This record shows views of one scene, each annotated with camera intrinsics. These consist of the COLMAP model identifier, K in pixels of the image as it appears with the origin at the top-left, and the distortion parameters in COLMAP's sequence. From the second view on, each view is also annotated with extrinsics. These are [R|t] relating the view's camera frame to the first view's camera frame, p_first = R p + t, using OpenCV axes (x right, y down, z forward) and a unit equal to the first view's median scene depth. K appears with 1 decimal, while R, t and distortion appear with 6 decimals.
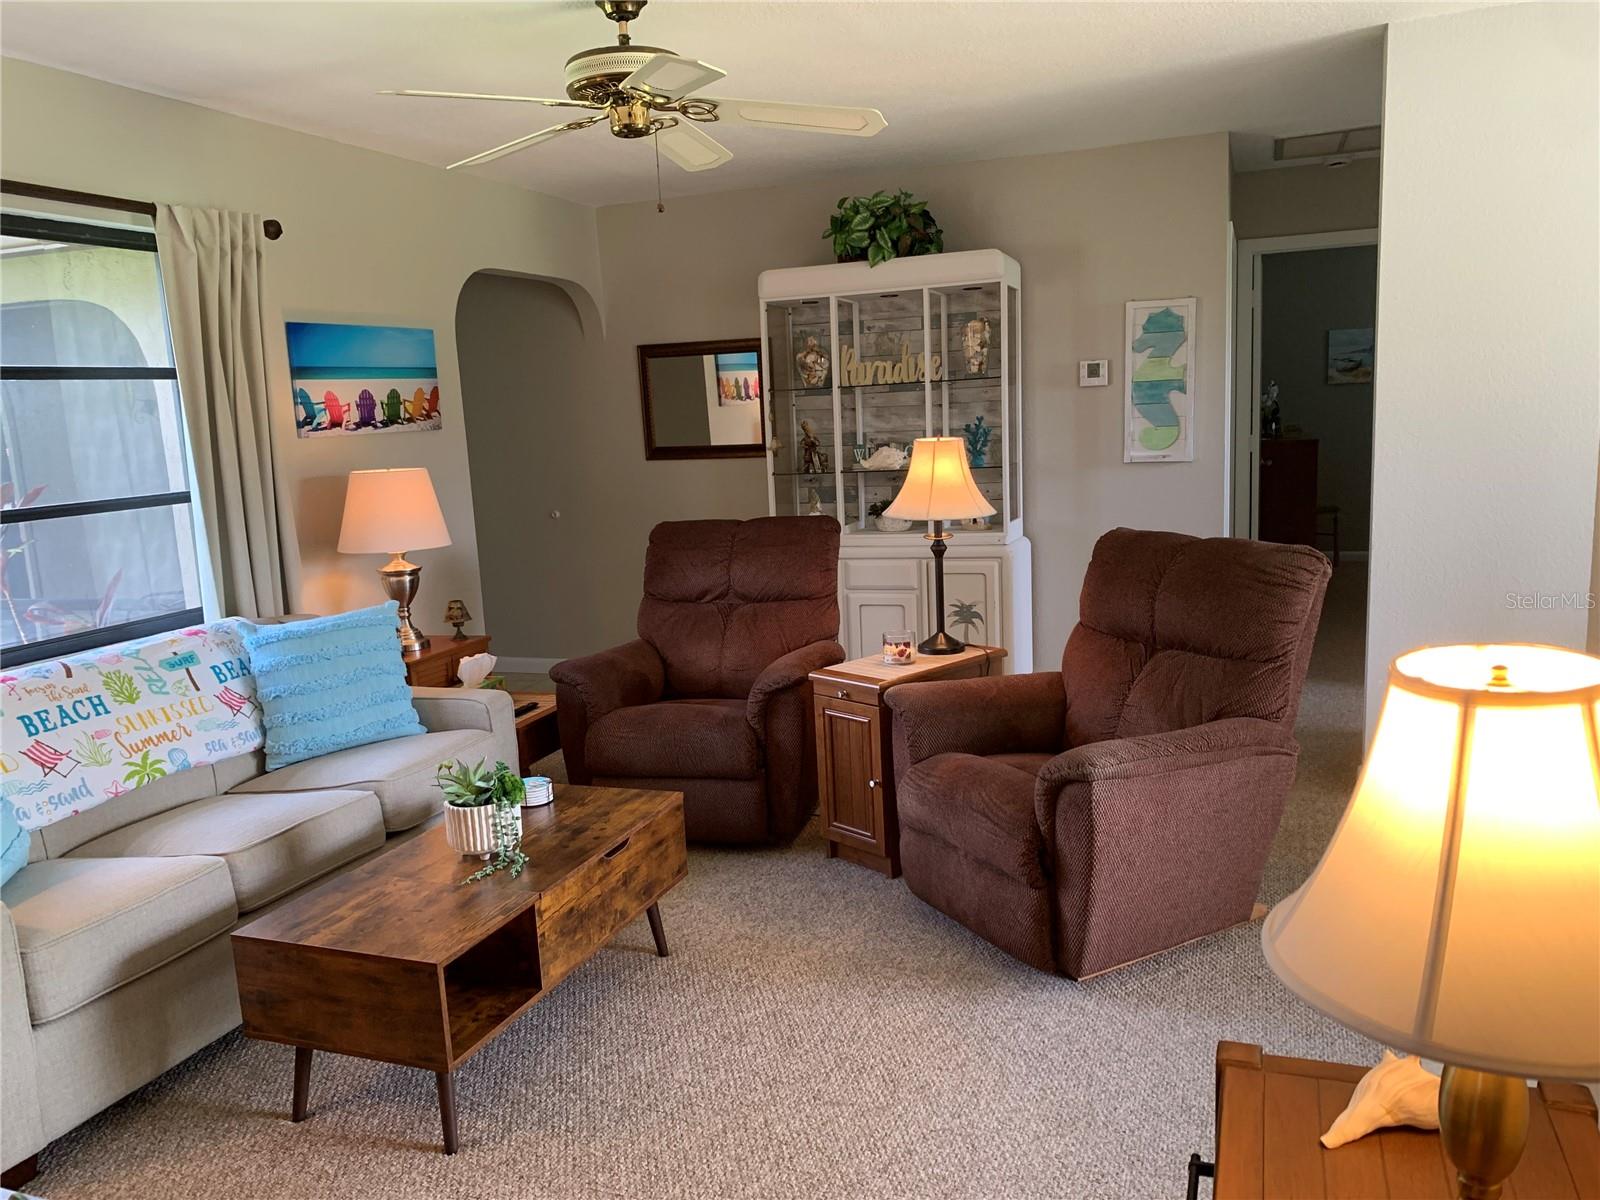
lens RADIAL K [[1231.9, 0, 817.2], [0, 1231.9, 592.6], [0, 0, 1]] dist [-0.000023, -0.008721]
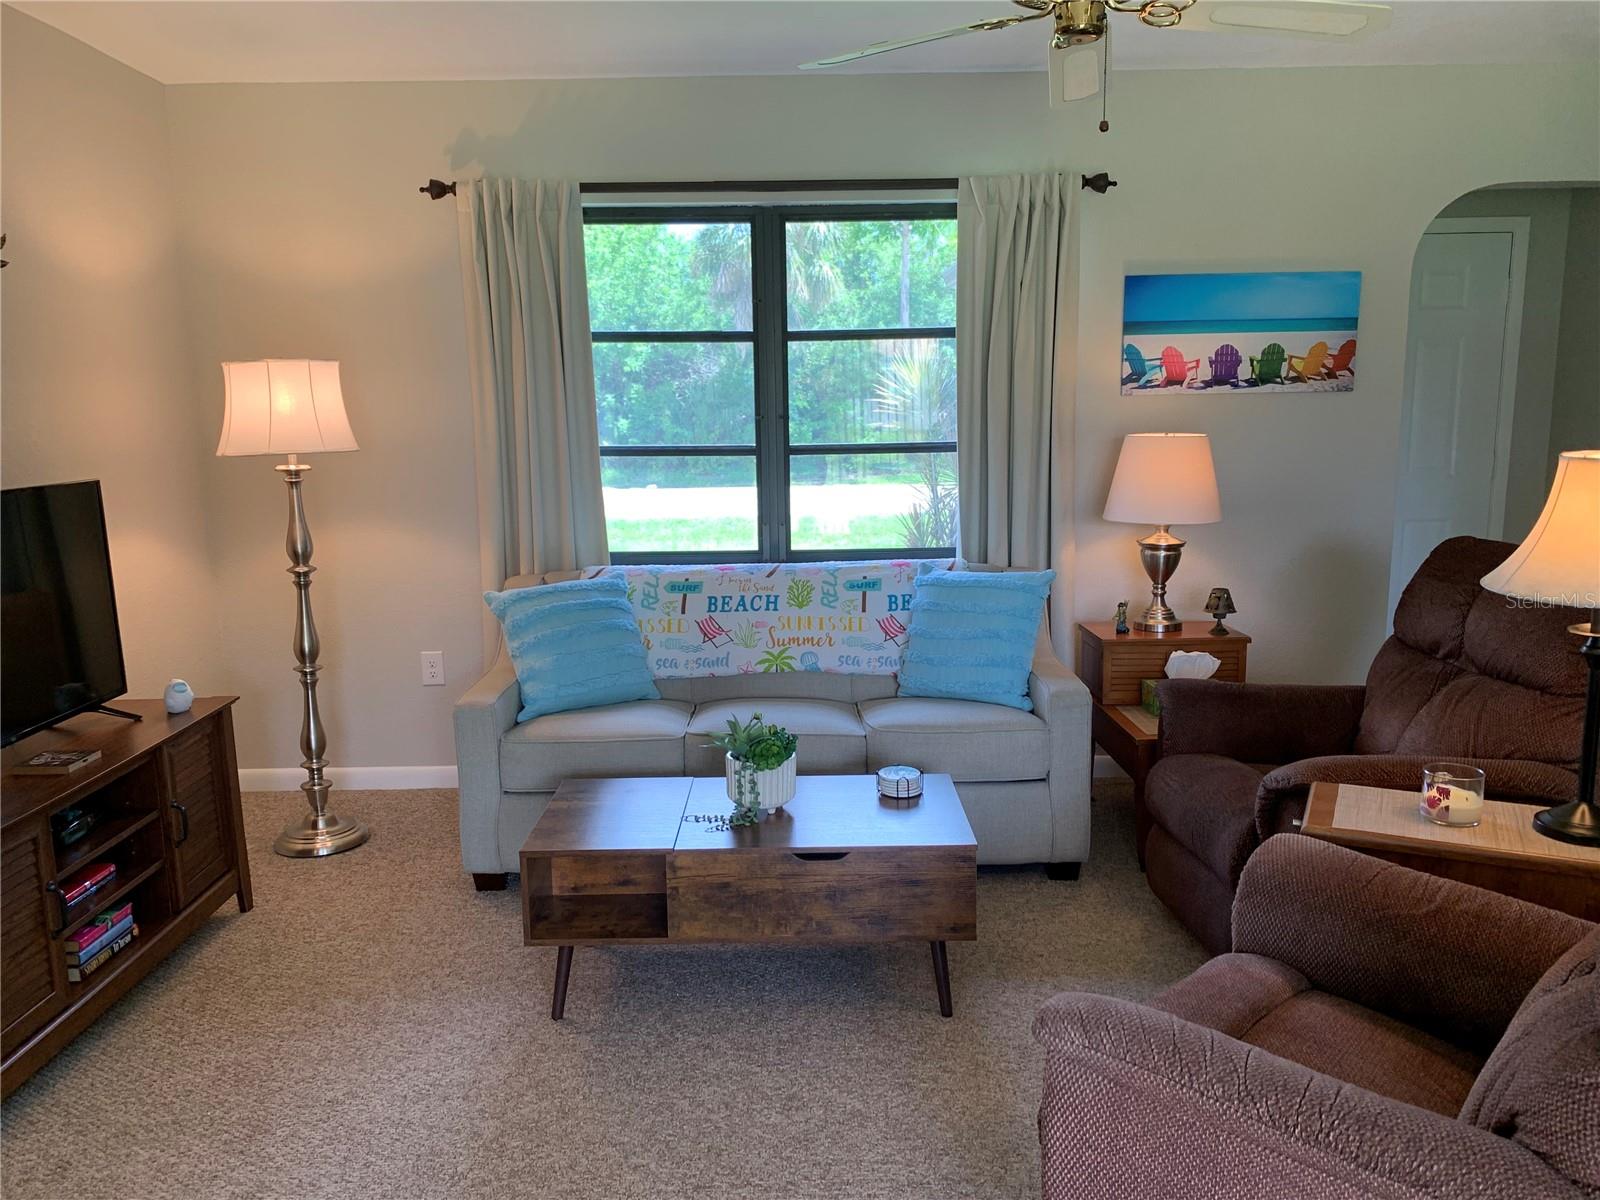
lens RADIAL K [[1231.9, 0, 810.5], [0, 1231.9, 610.8], [0, 0, 1]] dist [-0.000023, -0.008721]
pose [[0.340881, 0.203559, -0.917804, 0.513754], [-0.144681, 0.976005, 0.162732, -0.097039], [0.928907, 0.077317, 0.362153, 0.507641]]
